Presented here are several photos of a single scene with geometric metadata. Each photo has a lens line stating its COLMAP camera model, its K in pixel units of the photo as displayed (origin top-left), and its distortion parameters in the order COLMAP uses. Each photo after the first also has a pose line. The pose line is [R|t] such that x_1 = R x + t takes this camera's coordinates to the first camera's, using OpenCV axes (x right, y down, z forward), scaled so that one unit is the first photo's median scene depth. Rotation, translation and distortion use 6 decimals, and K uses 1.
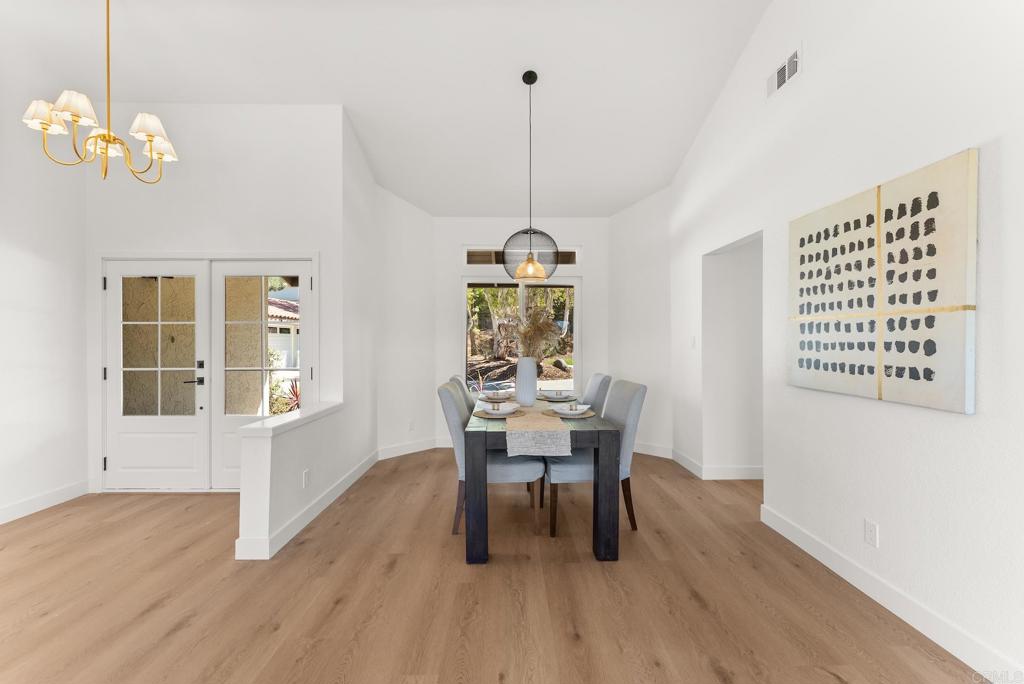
lens RADIAL K [[416.5, 0, 510.0], [0, 416.5, 343.7], [0, 0, 1]] dist [-0.002617, 0.000487]
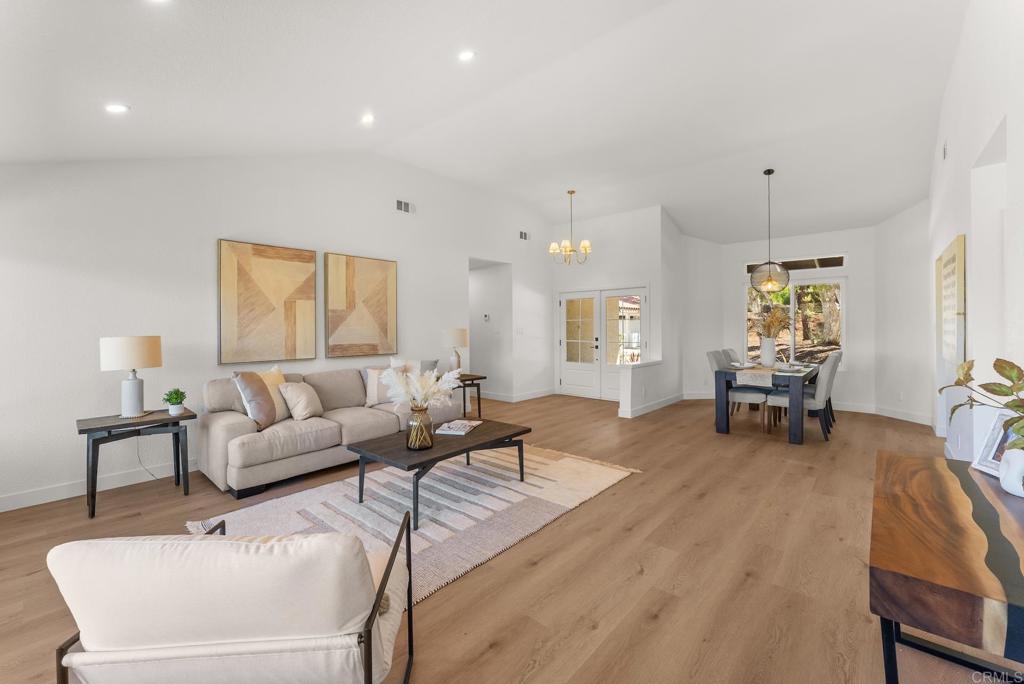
lens RADIAL K [[416.5, 0, 510.4], [0, 416.5, 327.5], [0, 0, 1]] dist [-0.002617, 0.000487]
pose [[0.737416, -0.002855, -0.675433, 0.381952], [0.003566, 0.999994, -0.000333, -0.012376], [0.675429, -0.002163, 0.737422, -0.883897]]
